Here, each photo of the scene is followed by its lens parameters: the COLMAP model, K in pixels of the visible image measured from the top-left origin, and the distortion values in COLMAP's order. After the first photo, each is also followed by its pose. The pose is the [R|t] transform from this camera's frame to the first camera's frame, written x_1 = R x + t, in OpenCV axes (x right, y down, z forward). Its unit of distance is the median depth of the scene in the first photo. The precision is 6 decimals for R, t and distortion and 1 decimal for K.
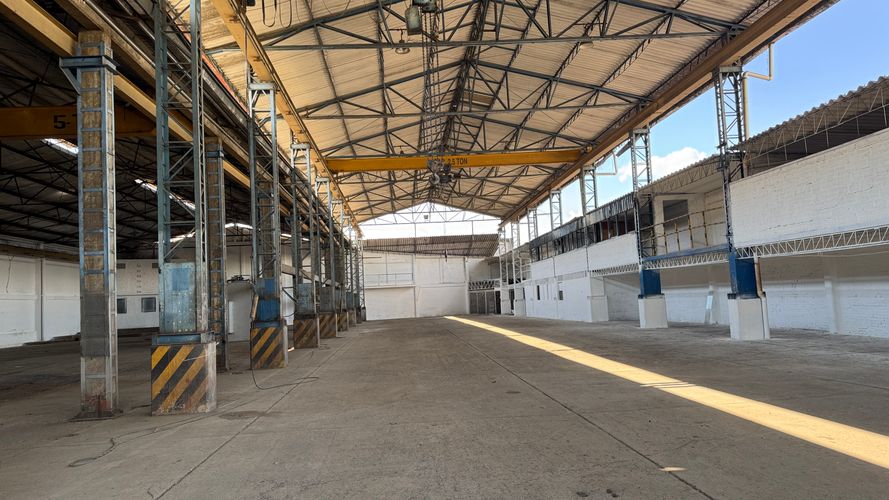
lens RADIAL K [[619.2, 0, 444.3], [0, 619.2, 257.9], [0, 0, 1]] dist [0.105690, -0.143187]
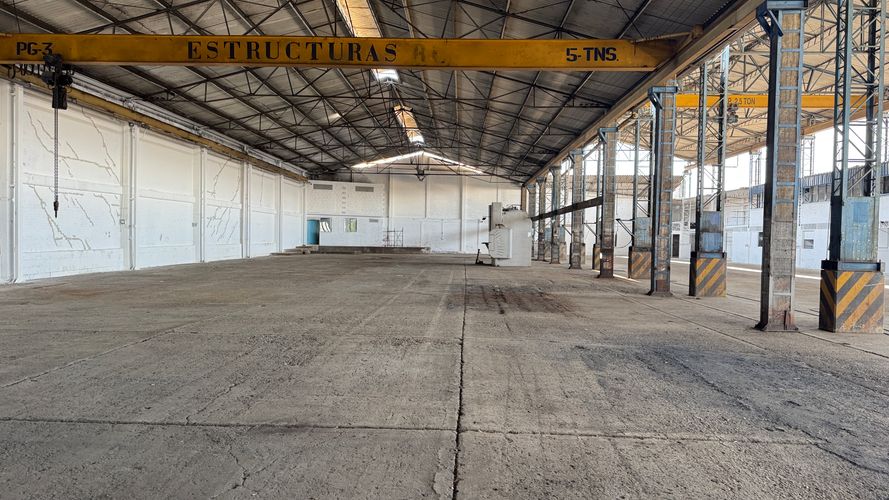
lens RADIAL K [[619.2, 0, 444.3], [0, 619.2, 257.9], [0, 0, 1]] dist [0.105690, -0.143187]
pose [[0.993234, 0.071306, -0.091666, -0.448703], [-0.061460, 0.992457, 0.106077, 0.017665], [0.098538, -0.099726, 0.990124, -0.072966]]
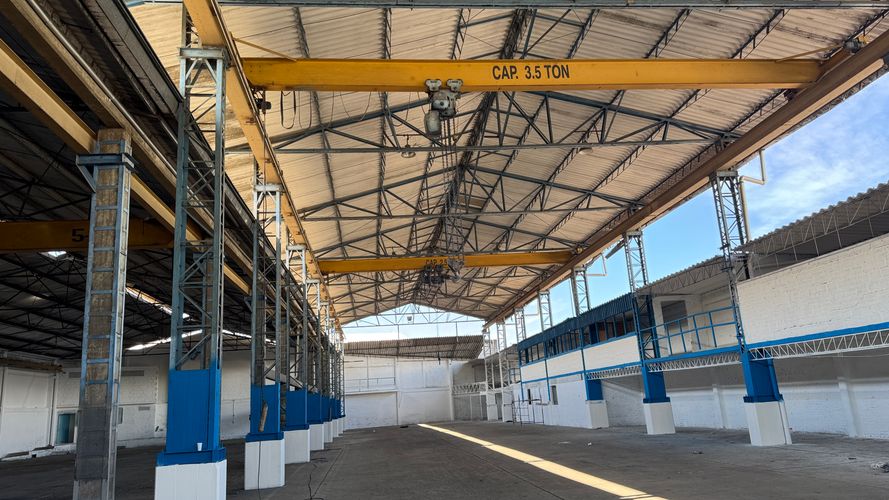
lens RADIAL K [[619.2, 0, 444.3], [0, 619.2, 257.9], [0, 0, 1]] dist [0.105690, -0.143187]
pose [[0.998997, -0.001782, 0.044735, -0.041048], [0.009045, 0.986637, -0.162680, -0.000714], [-0.043847, 0.162922, 0.985664, 0.023683]]
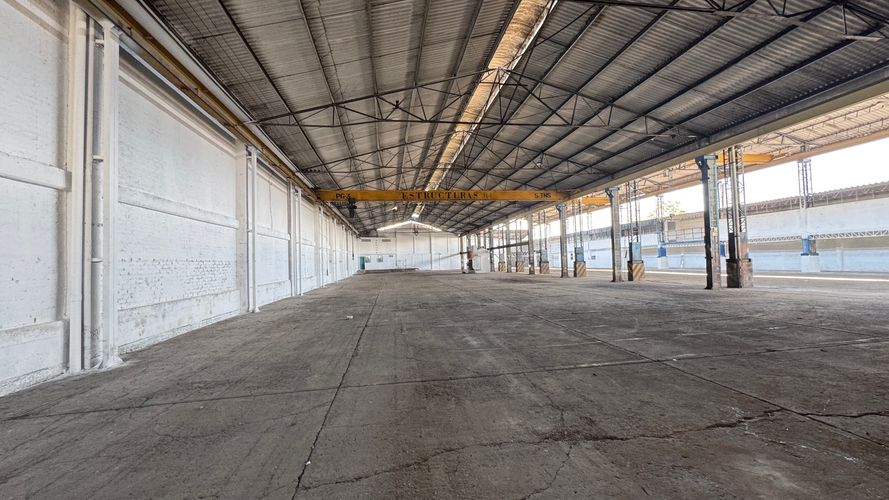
lens RADIAL K [[347.2, 0, 450.8], [0, 347.2, 250.6], [0, 0, 1]] dist [-0.000053, -0.000014]
pose [[0.995576, 0.020441, 0.091711, -0.721964], [-0.023393, 0.999238, 0.031229, 0.009045], [-0.091003, -0.033236, 0.995296, -0.401415]]
